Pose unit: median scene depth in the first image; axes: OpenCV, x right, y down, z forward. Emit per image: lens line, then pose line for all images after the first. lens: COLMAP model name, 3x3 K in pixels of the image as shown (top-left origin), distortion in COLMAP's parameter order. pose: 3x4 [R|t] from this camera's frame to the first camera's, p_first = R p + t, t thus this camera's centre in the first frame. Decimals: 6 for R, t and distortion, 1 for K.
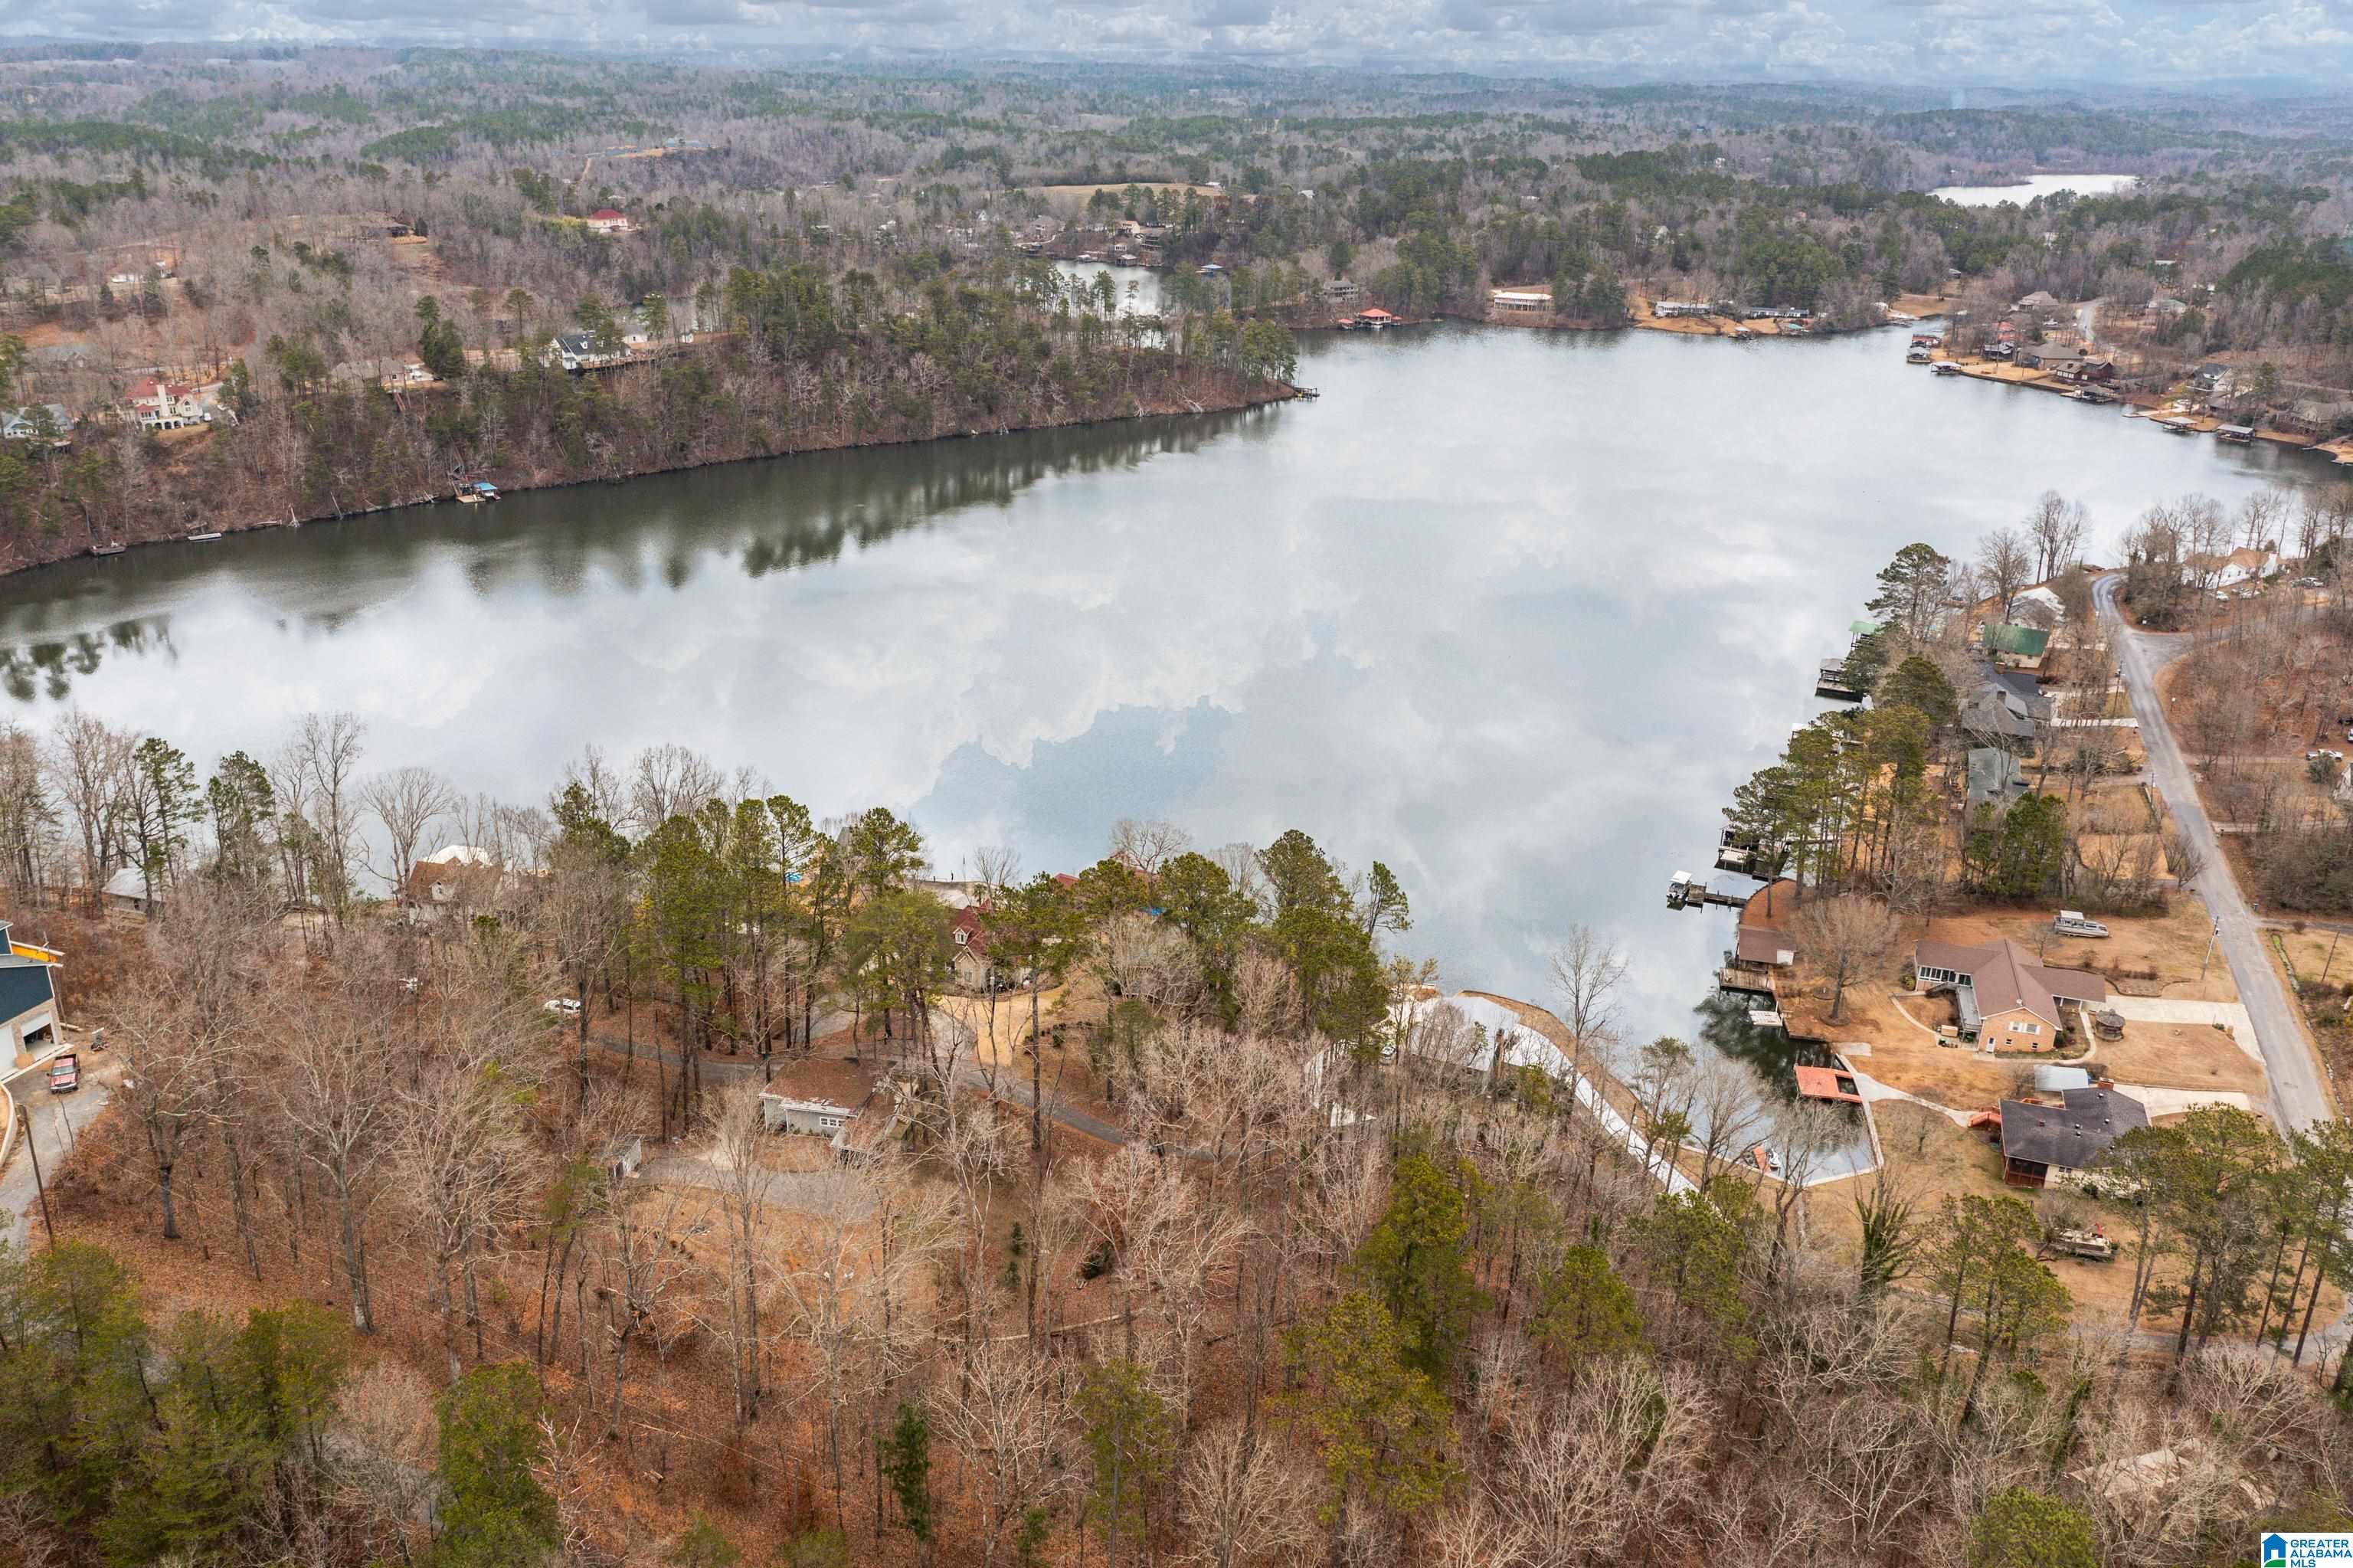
lens RADIAL K [[1865.6, 0, 1178.0], [0, 1865.6, 775.0], [0, 0, 1]] dist [-0.014337, -0.001841]
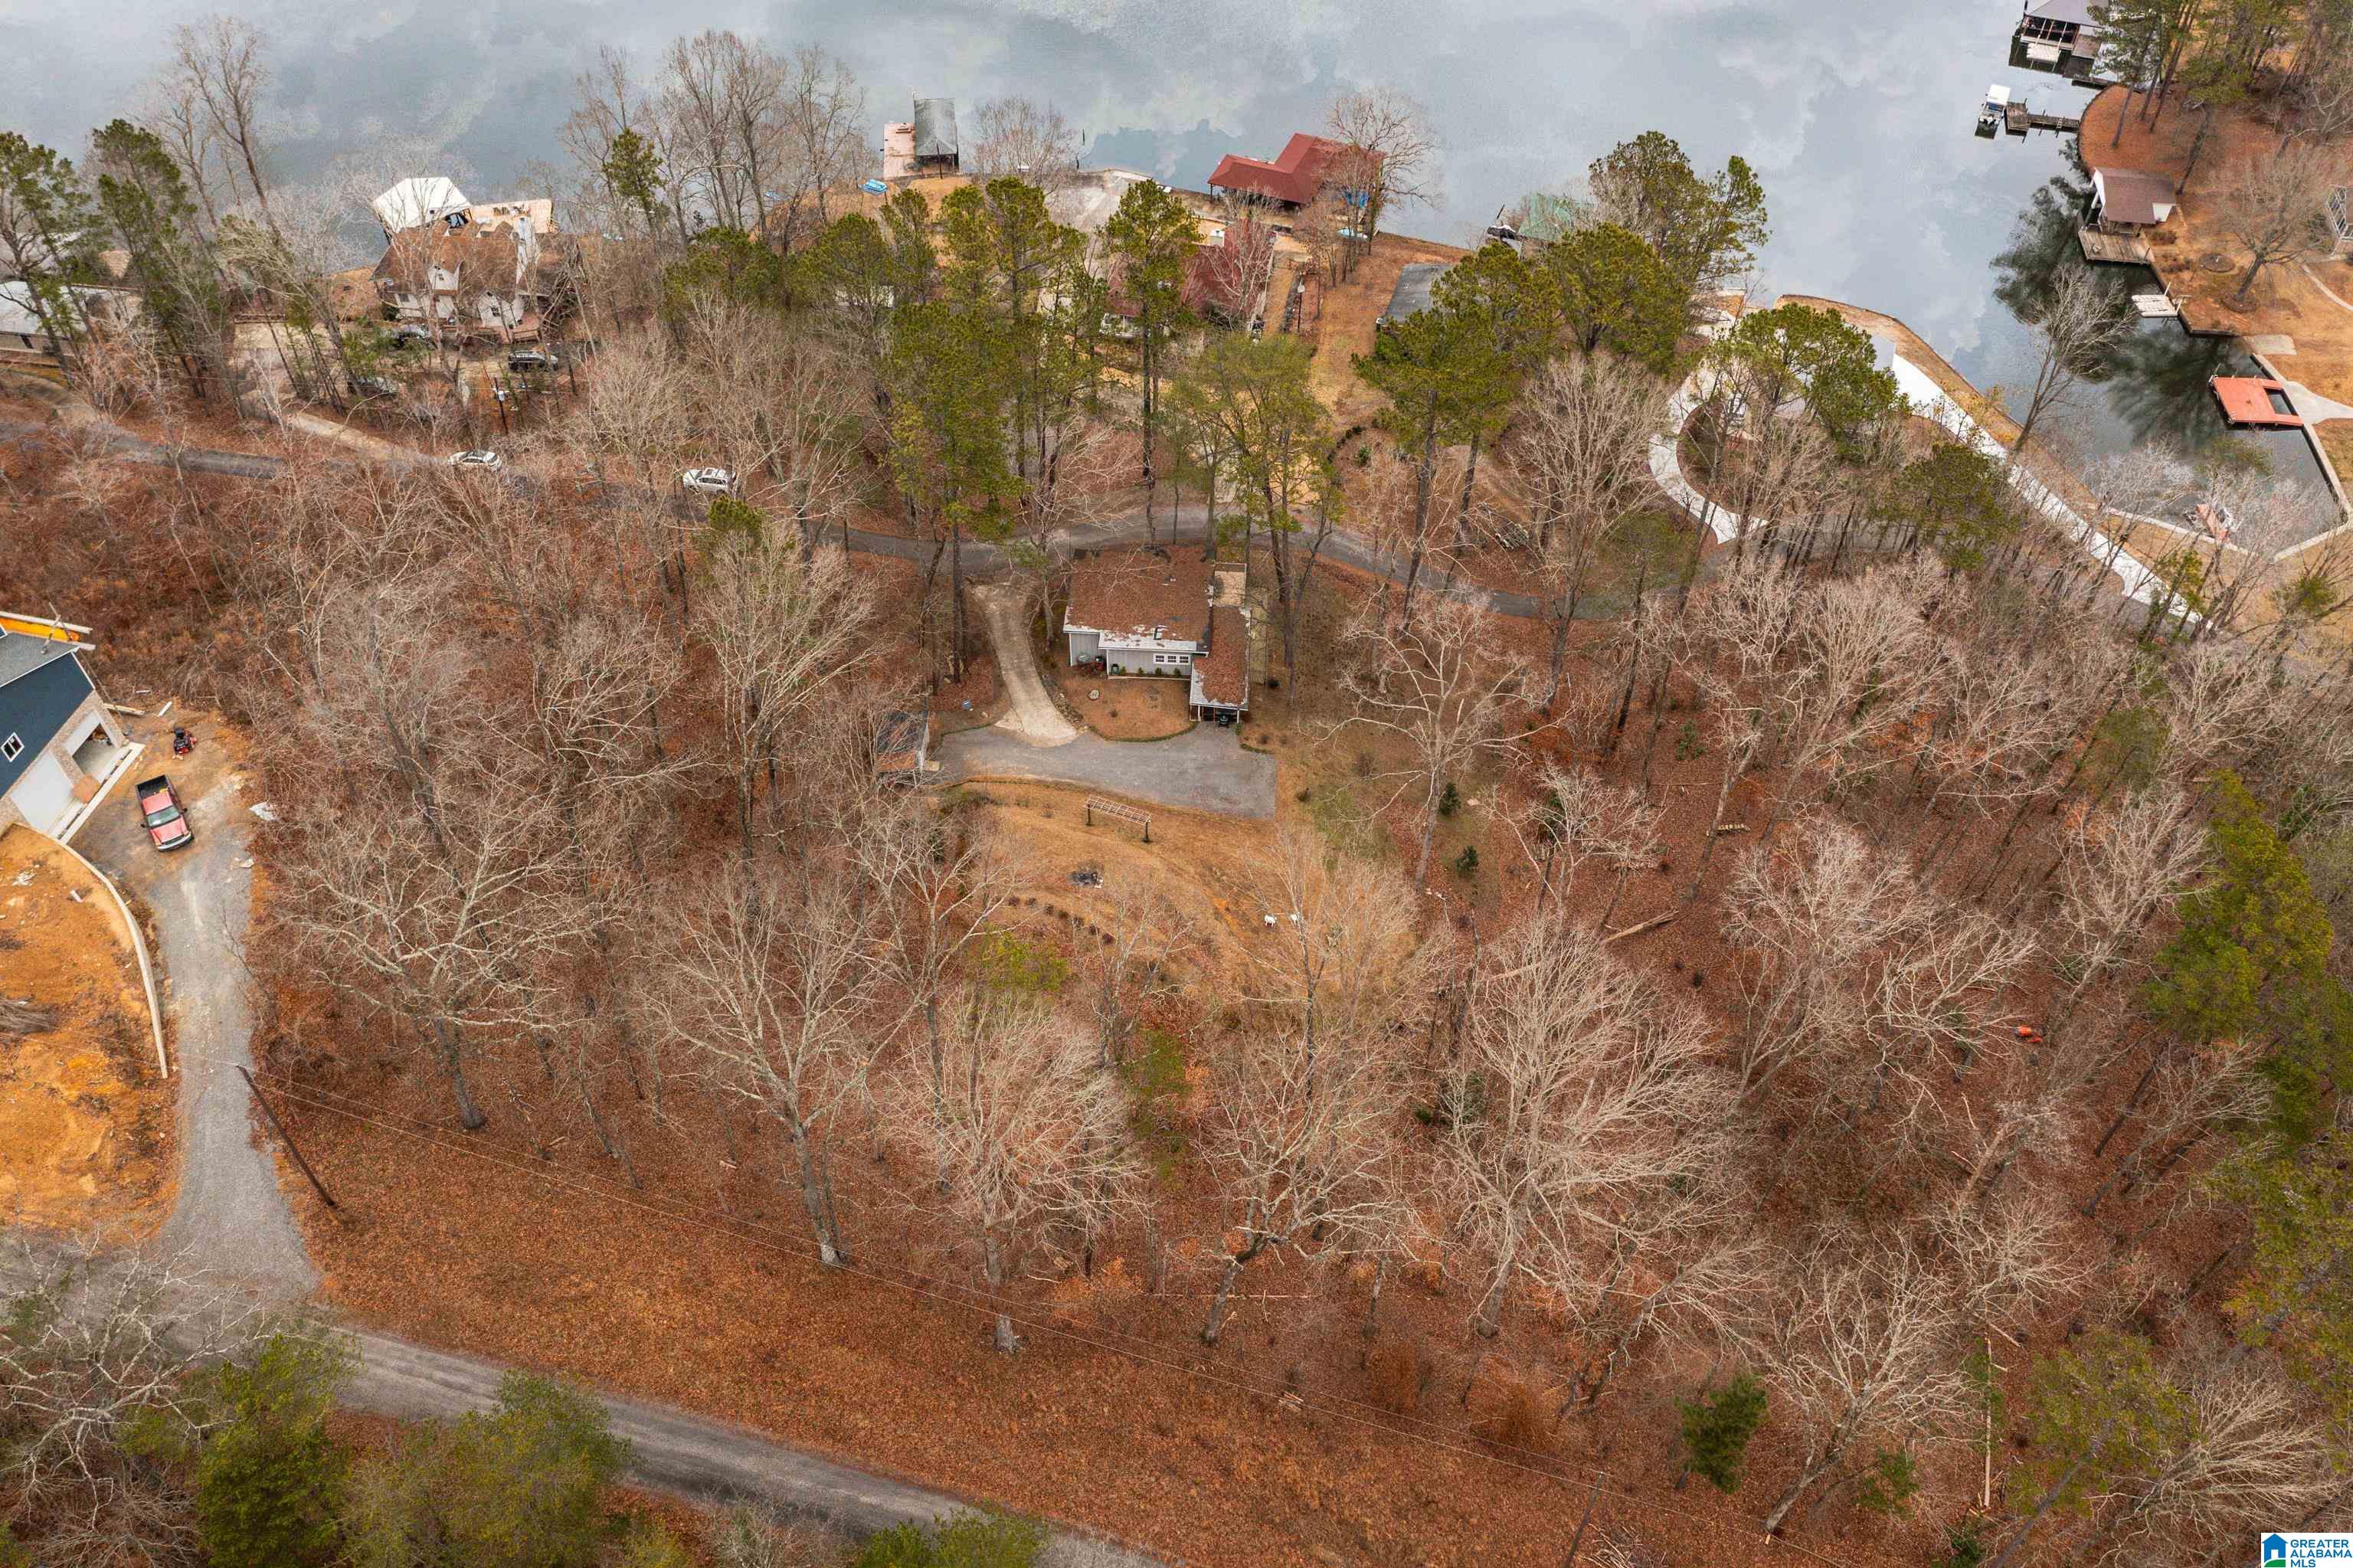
lens RADIAL K [[1865.6, 0, 1178.0], [0, 1865.6, 775.0], [0, 0, 1]] dist [-0.014337, -0.001841]
pose [[0.993445, -0.097474, 0.059715, -0.074109], [0.058460, 0.882130, 0.467364, -0.038825], [-0.098232, -0.460809, 0.882046, 0.102151]]
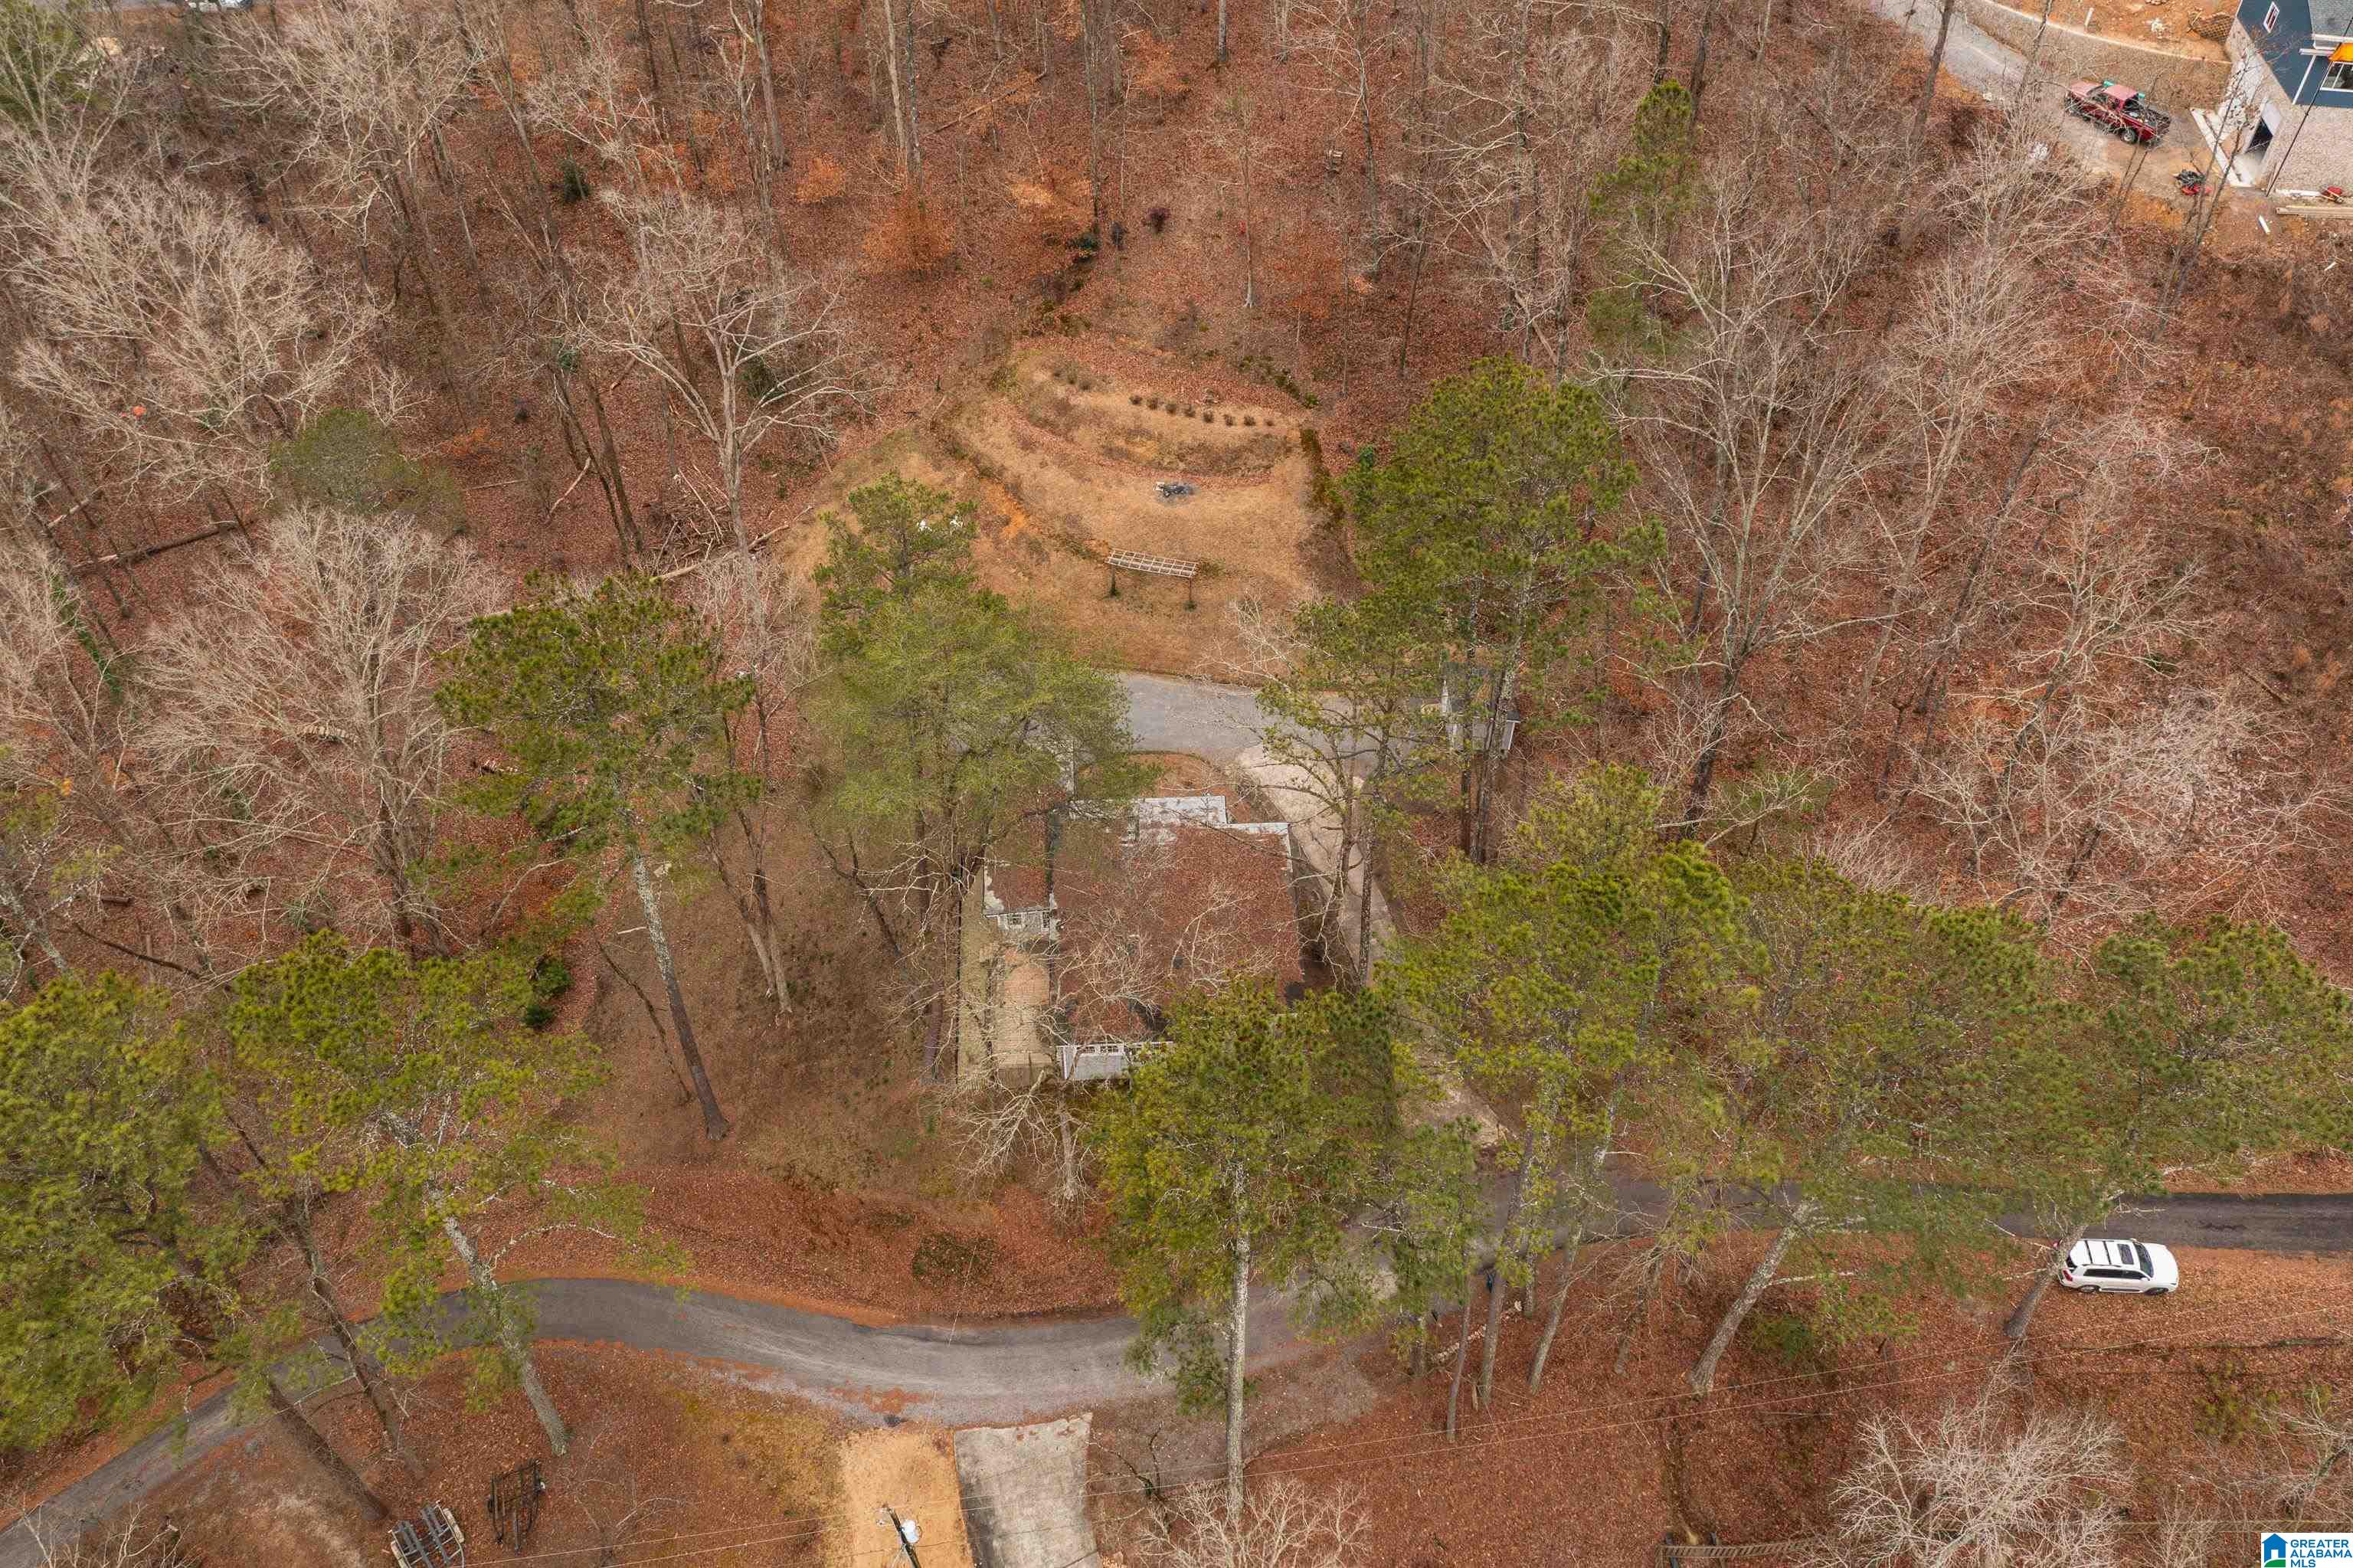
lens RADIAL K [[1865.6, 0, 1178.0], [0, 1865.6, 775.0], [0, 0, 1]] dist [-0.014337, -0.001841]
pose [[-0.975333, 0.138001, -0.172281, -0.039361], [-0.104148, 0.400447, 0.910382, -0.079500], [0.194623, 0.905868, -0.376197, 0.372729]]
